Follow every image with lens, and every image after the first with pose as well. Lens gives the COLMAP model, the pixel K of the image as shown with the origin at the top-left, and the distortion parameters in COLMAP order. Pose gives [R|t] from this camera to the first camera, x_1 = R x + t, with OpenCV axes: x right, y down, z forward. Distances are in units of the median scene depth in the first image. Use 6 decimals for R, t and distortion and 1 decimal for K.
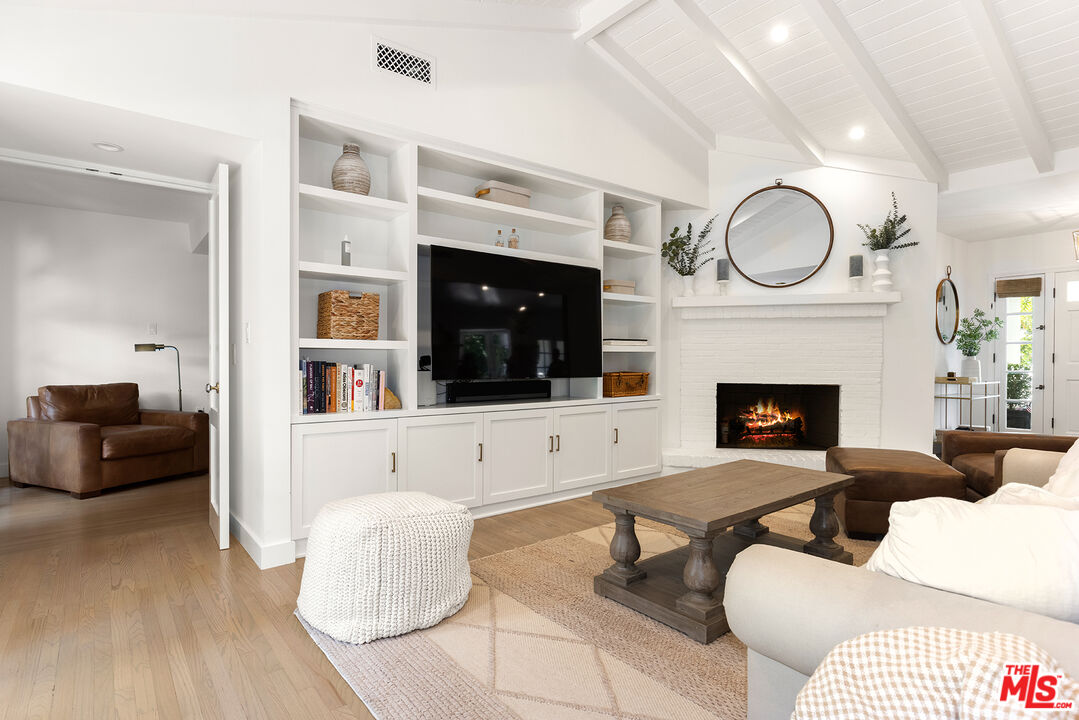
lens RADIAL K [[565.7, 0, 540.9], [0, 565.7, 337.1], [0, 0, 1]] dist [-0.003299, -0.000877]
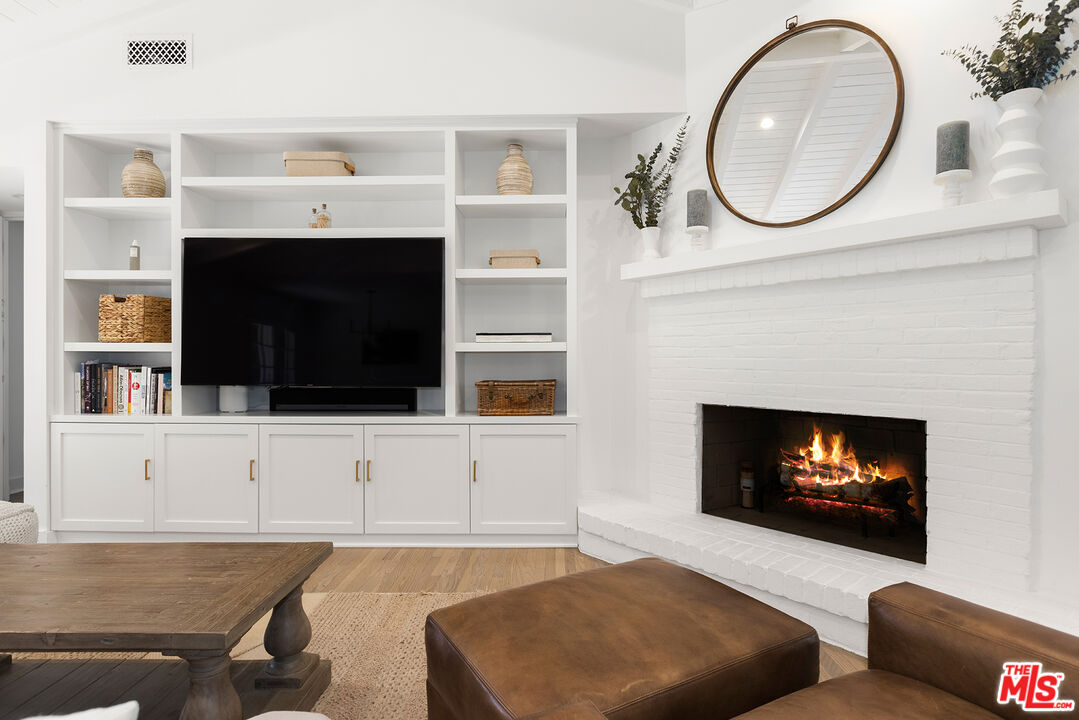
lens RADIAL K [[565.7, 0, 540.9], [0, 565.7, 337.1], [0, 0, 1]] dist [-0.003299, -0.000877]
pose [[0.774745, -0.028917, -0.631612, 0.609855], [0.026512, 0.999561, -0.013242, 0.019382], [0.631718, -0.006486, 0.775171, 0.479719]]
